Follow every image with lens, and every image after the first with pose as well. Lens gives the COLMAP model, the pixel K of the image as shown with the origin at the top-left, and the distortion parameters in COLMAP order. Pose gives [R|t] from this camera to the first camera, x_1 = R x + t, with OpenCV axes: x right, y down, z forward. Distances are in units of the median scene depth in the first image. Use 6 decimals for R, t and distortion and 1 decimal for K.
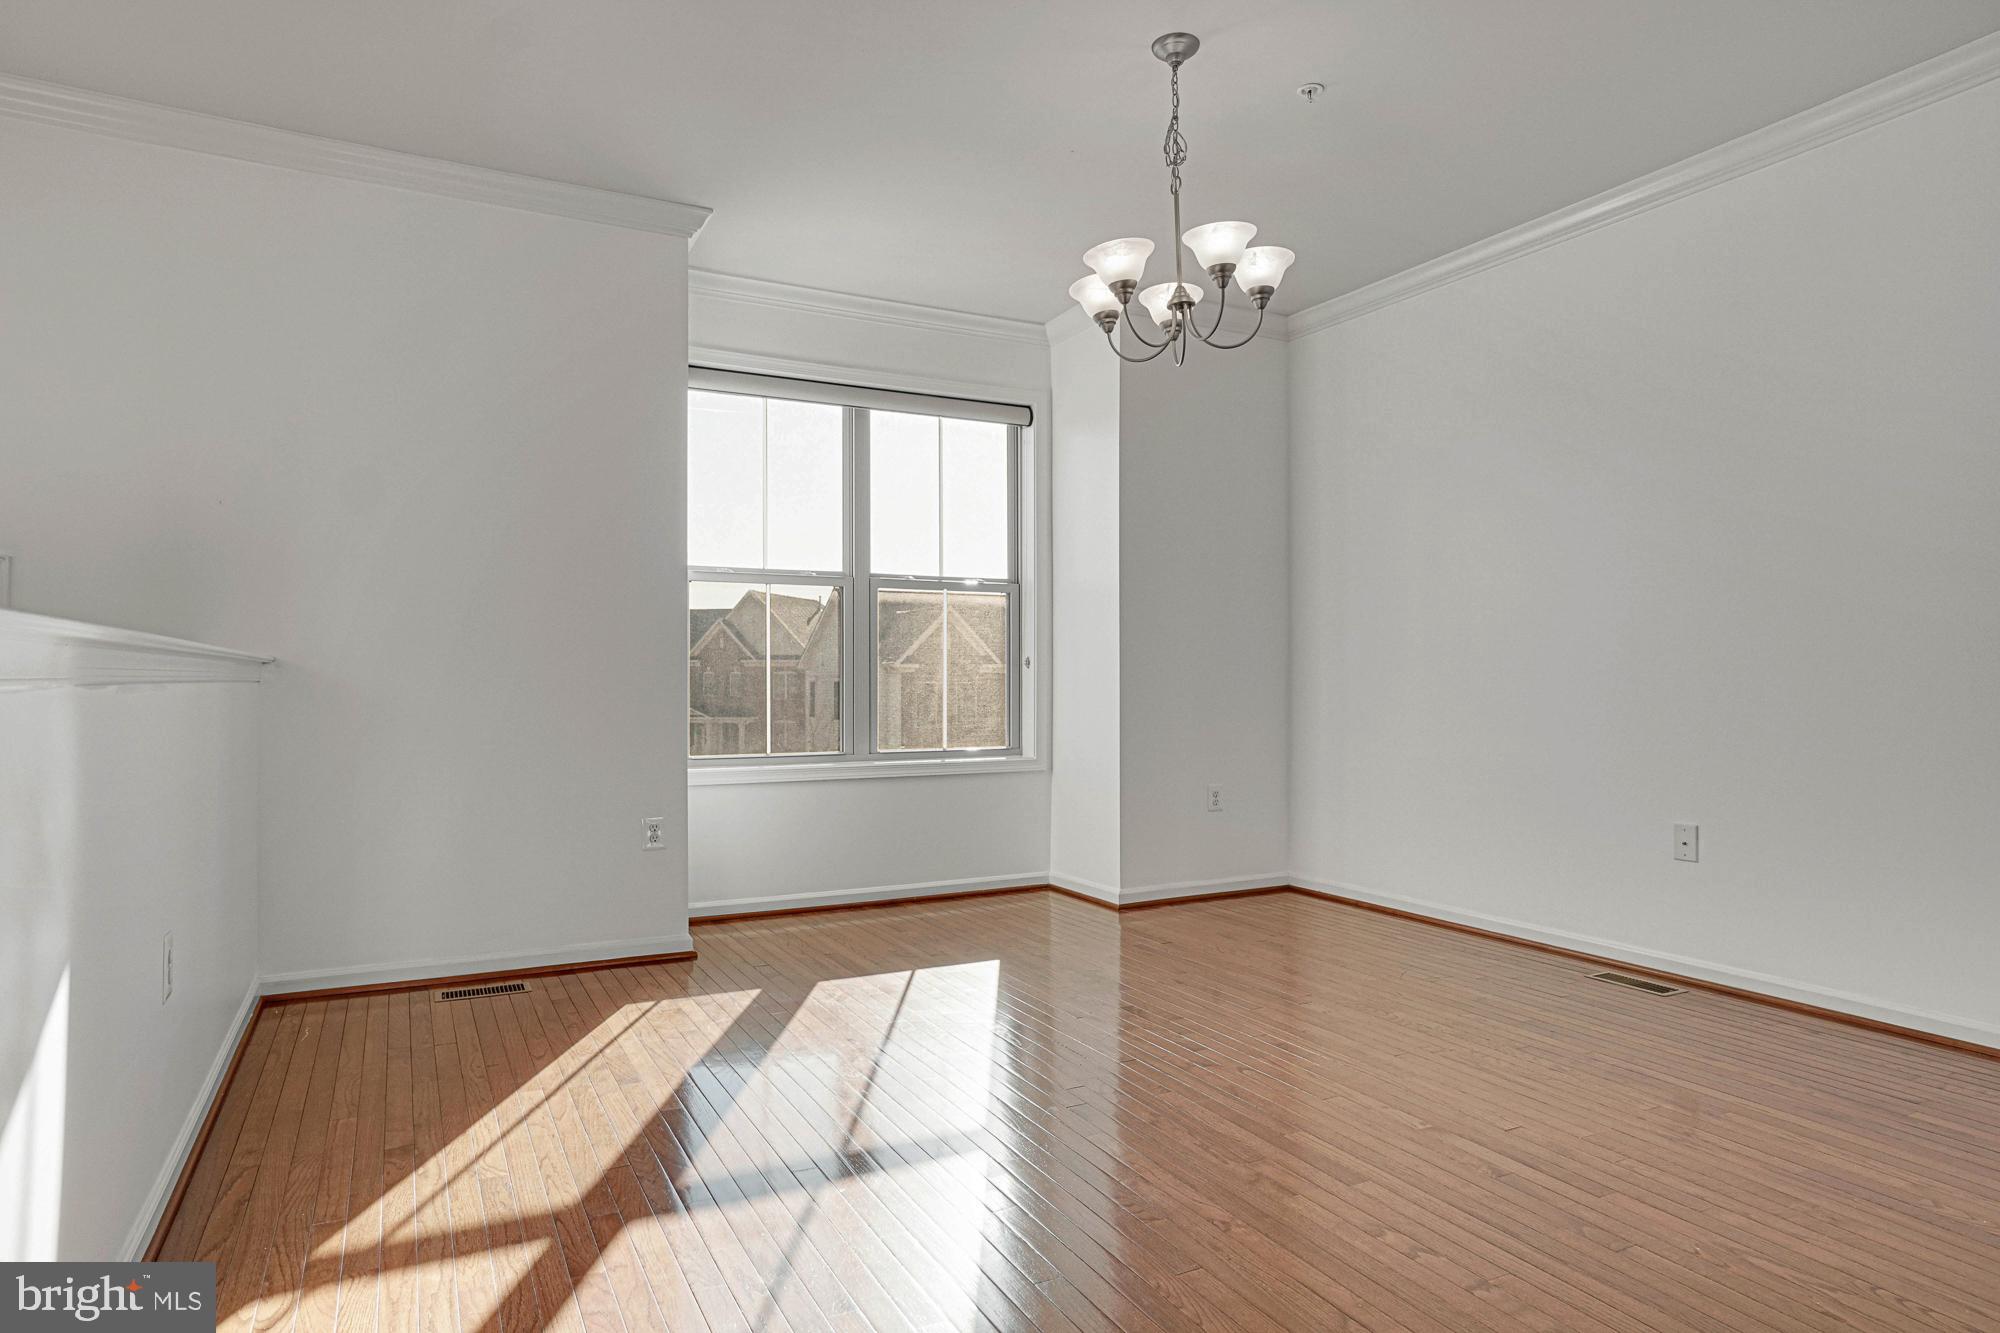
lens RADIAL K [[1155.1, 0, 1002.2], [0, 1155.1, 662.4], [0, 0, 1]] dist [0.003068, 0.000038]
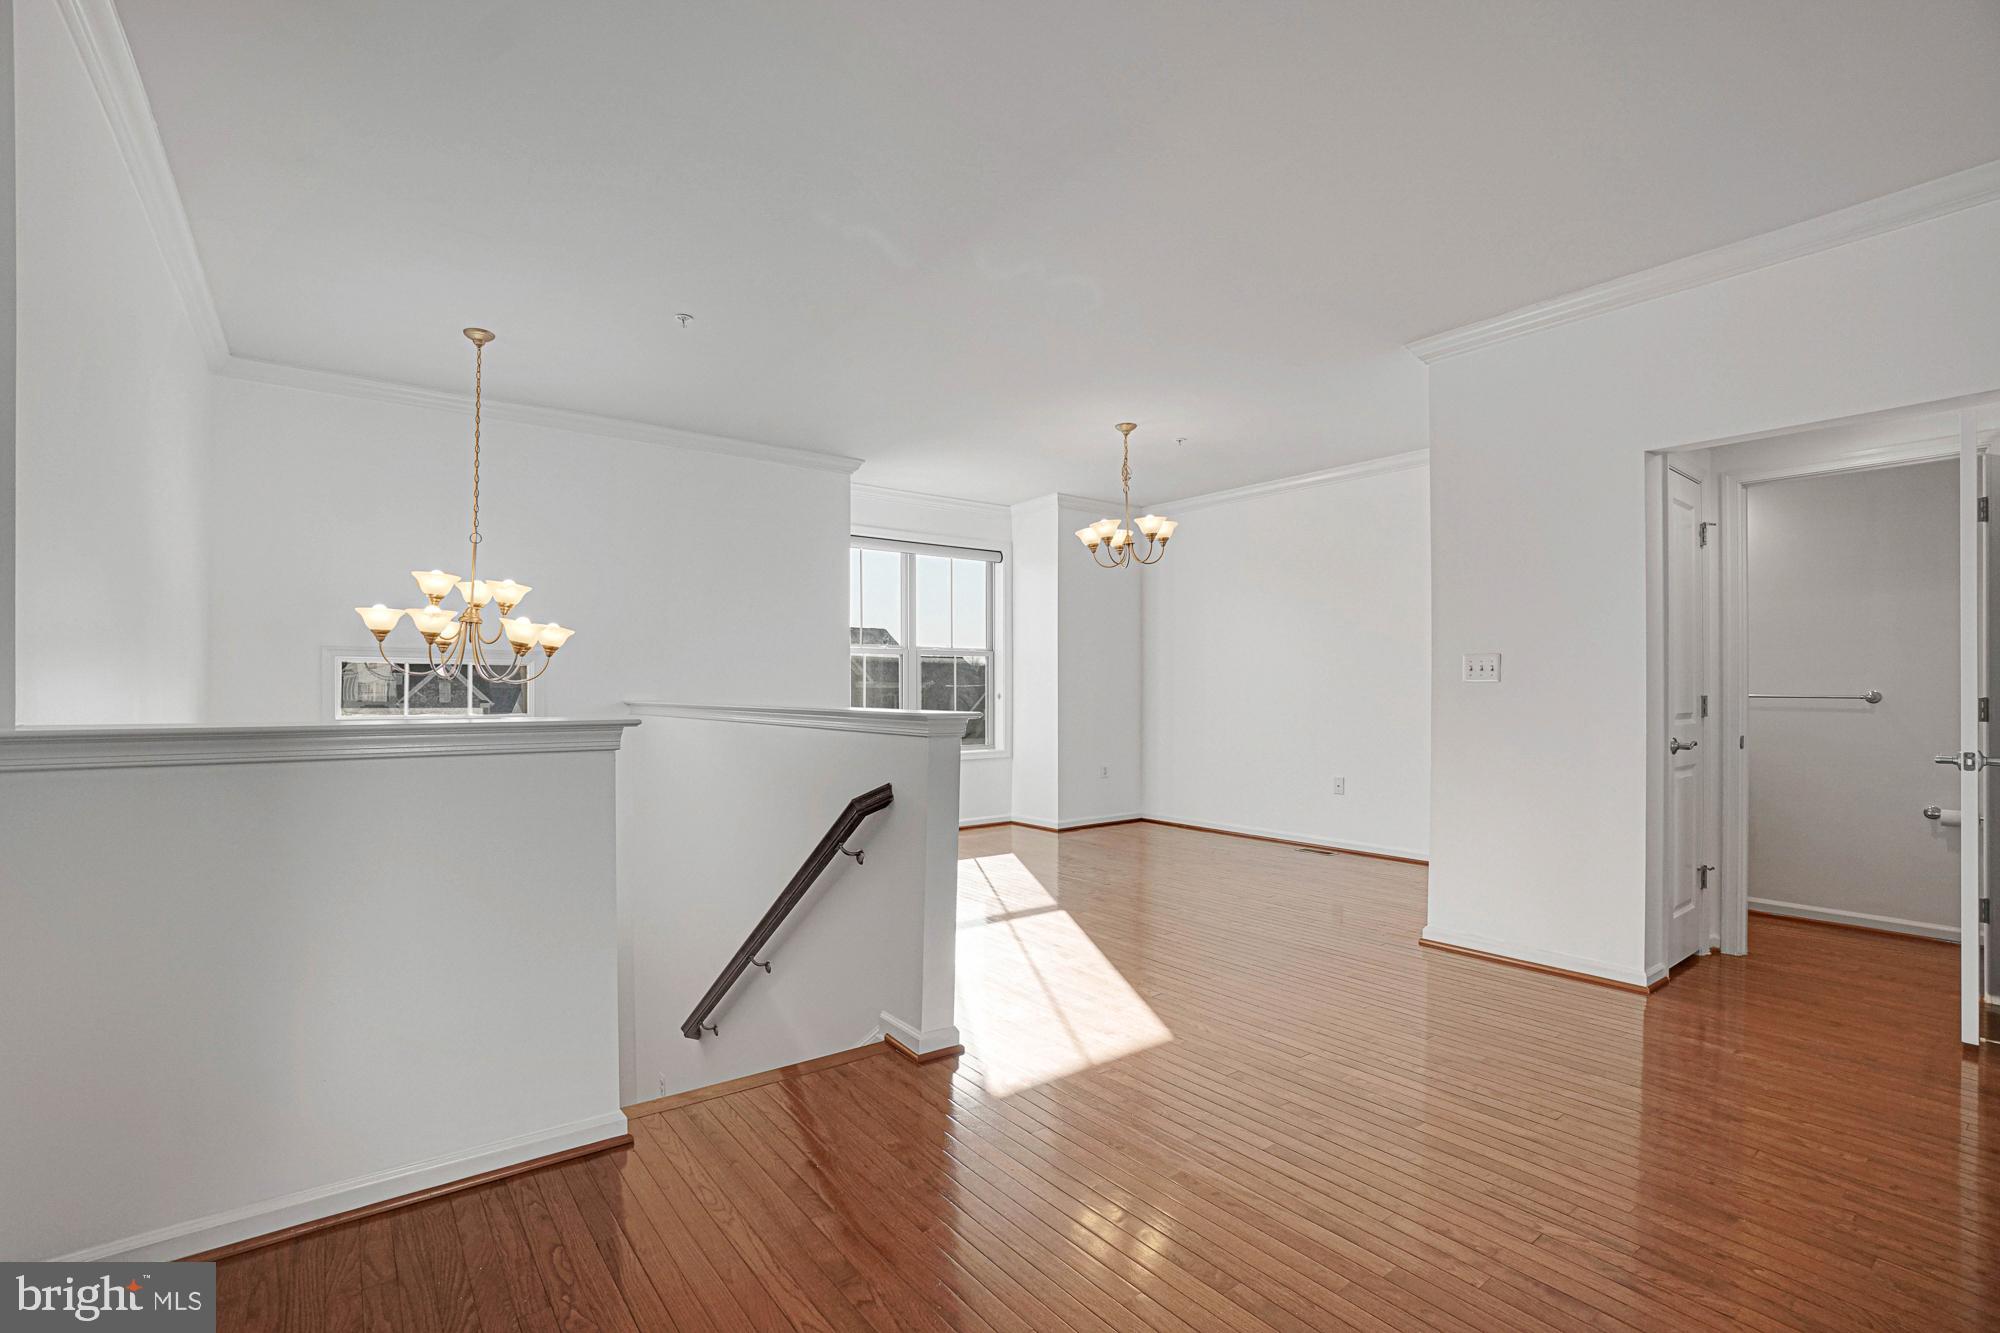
lens RADIAL K [[917.9, 0, 997.1], [0, 917.9, 679.3], [0, 0, 1]] dist [-0.058828, 0.015889]
pose [[0.986444, 0.001310, 0.164091, -0.220260], [-0.000690, 0.999992, -0.003835, -0.021574], [-0.164095, 0.003670, 0.986438, -0.399822]]
